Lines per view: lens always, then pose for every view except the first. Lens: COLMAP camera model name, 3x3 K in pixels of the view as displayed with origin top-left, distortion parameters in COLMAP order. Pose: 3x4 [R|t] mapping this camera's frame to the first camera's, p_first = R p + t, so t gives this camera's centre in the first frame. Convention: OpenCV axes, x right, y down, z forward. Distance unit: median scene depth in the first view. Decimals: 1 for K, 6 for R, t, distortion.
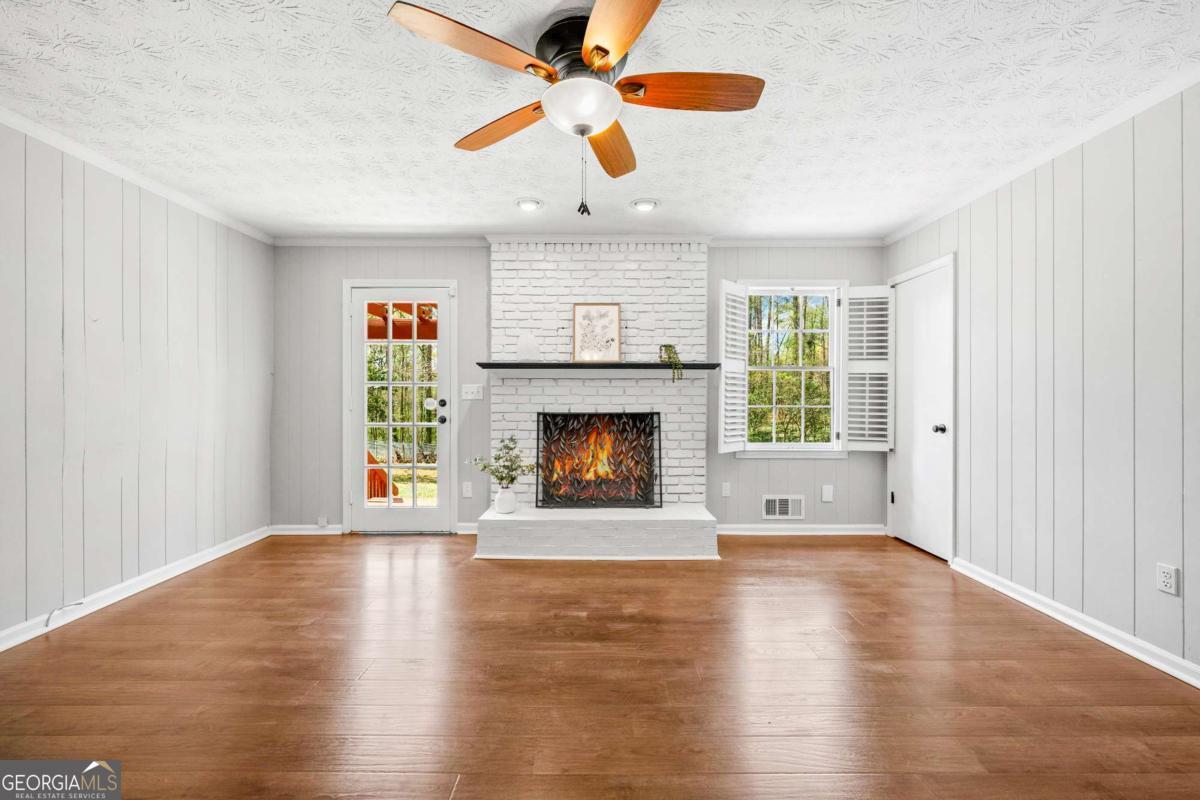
lens RADIAL K [[480.4, 0, 600.0], [0, 480.4, 400.0], [0, 0, 1]] dist [0.000149, -0.000101]
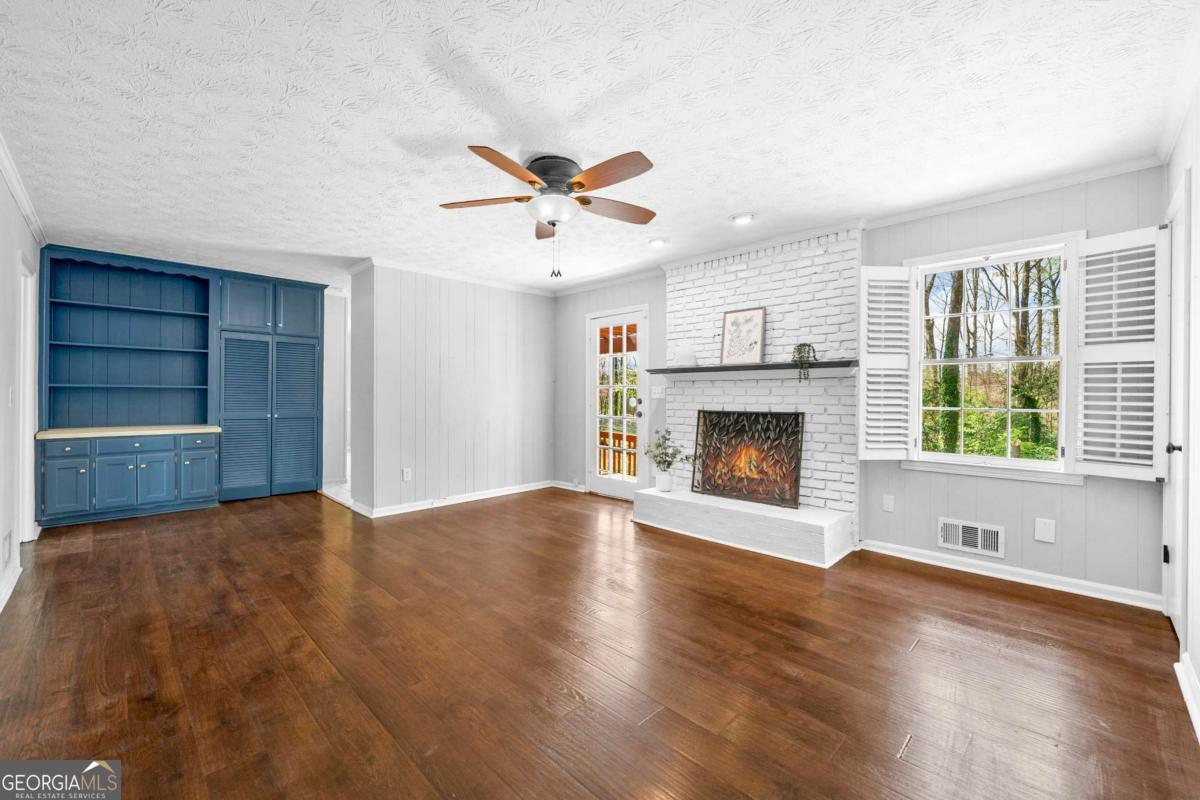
lens RADIAL K [[490.1, 0, 599.0], [0, 490.1, 398.5], [0, 0, 1]] dist [-0.001072, -0.000236]
pose [[0.705675, 0.004502, -0.708521, 0.536720], [-0.004581, 0.999988, 0.001792, -0.003050], [0.708521, 0.001981, 0.705687, -0.000844]]
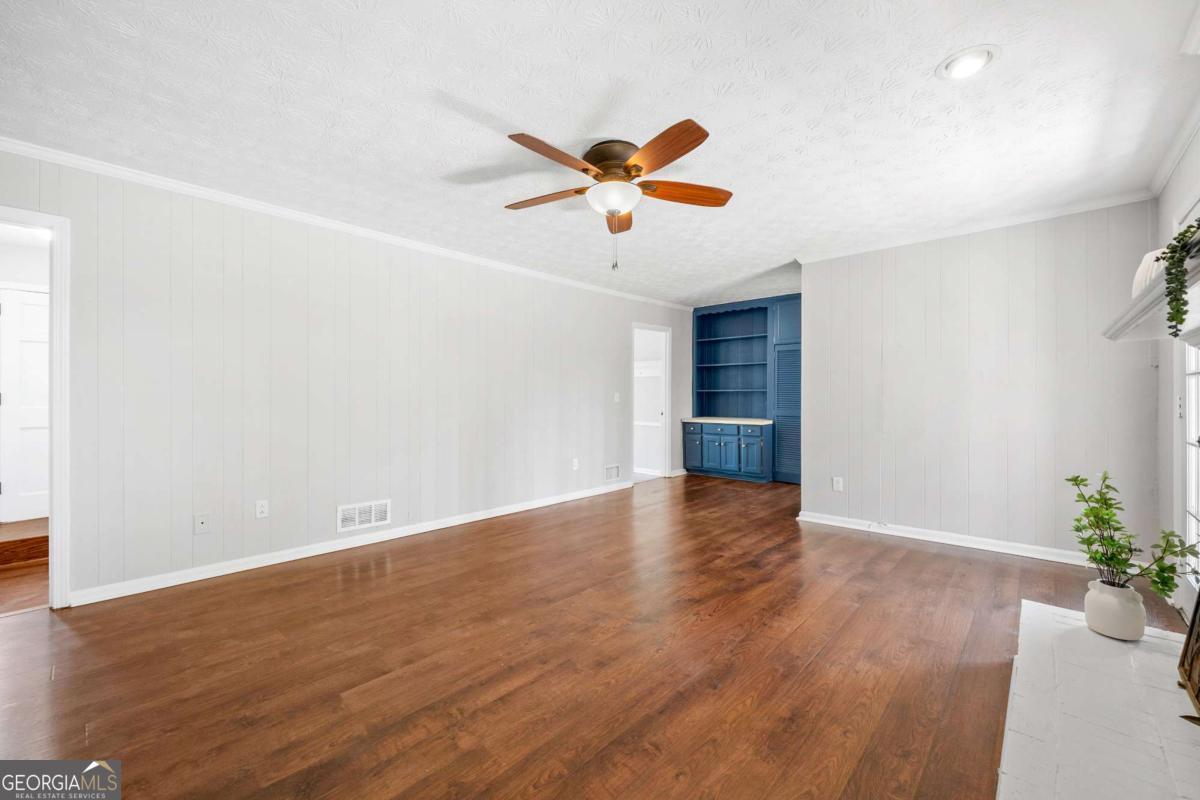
lens RADIAL K [[481.0, 0, 602.4], [0, 481.0, 399.9], [0, 0, 1]] dist [-0.001180, -0.000021]
pose [[-0.680753, 0.006023, -0.732488, 0.477535], [0.000211, 0.999968, 0.008026, -0.005886], [0.732513, 0.005309, -0.680732, 0.895616]]
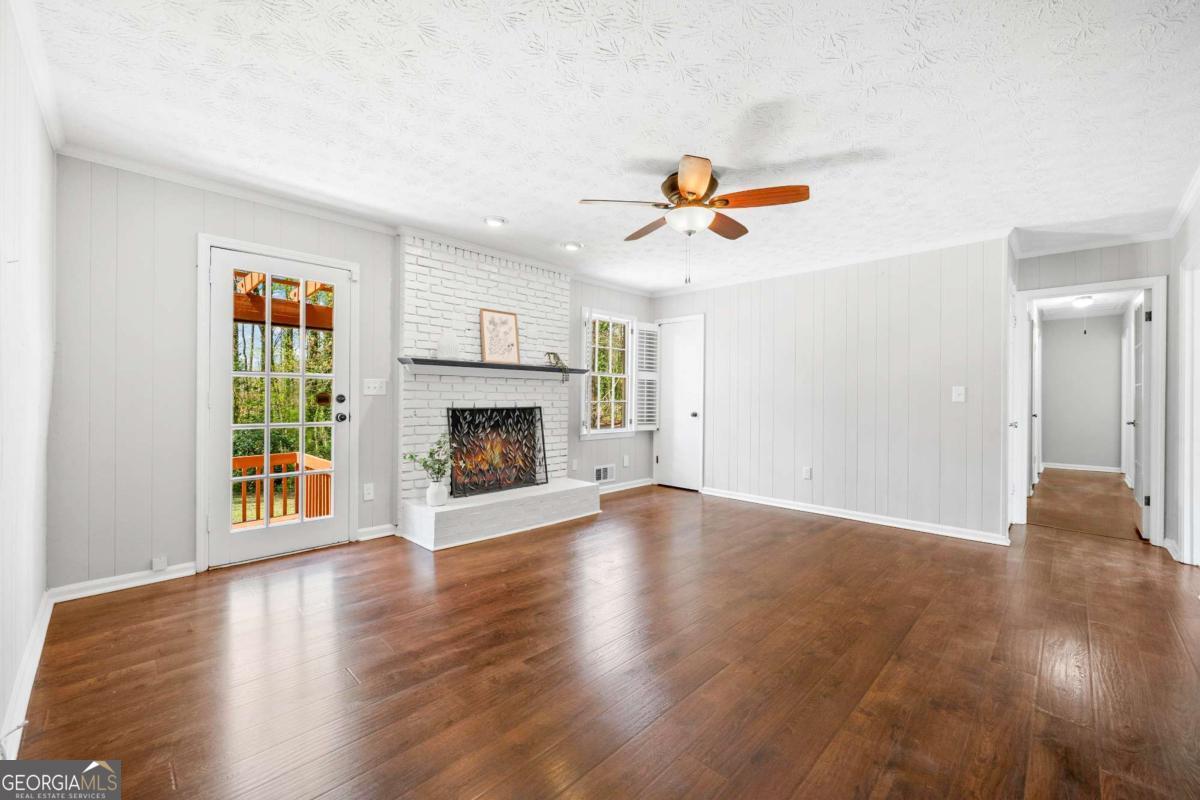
lens RADIAL K [[481.0, 0, 602.4], [0, 481.0, 399.9], [0, 0, 1]] dist [-0.001180, -0.000021]
pose [[0.699637, 0.000516, 0.714498, -0.642803], [-0.007549, 0.999949, 0.006670, -0.001212], [-0.714458, -0.010060, 0.699606, 0.028047]]
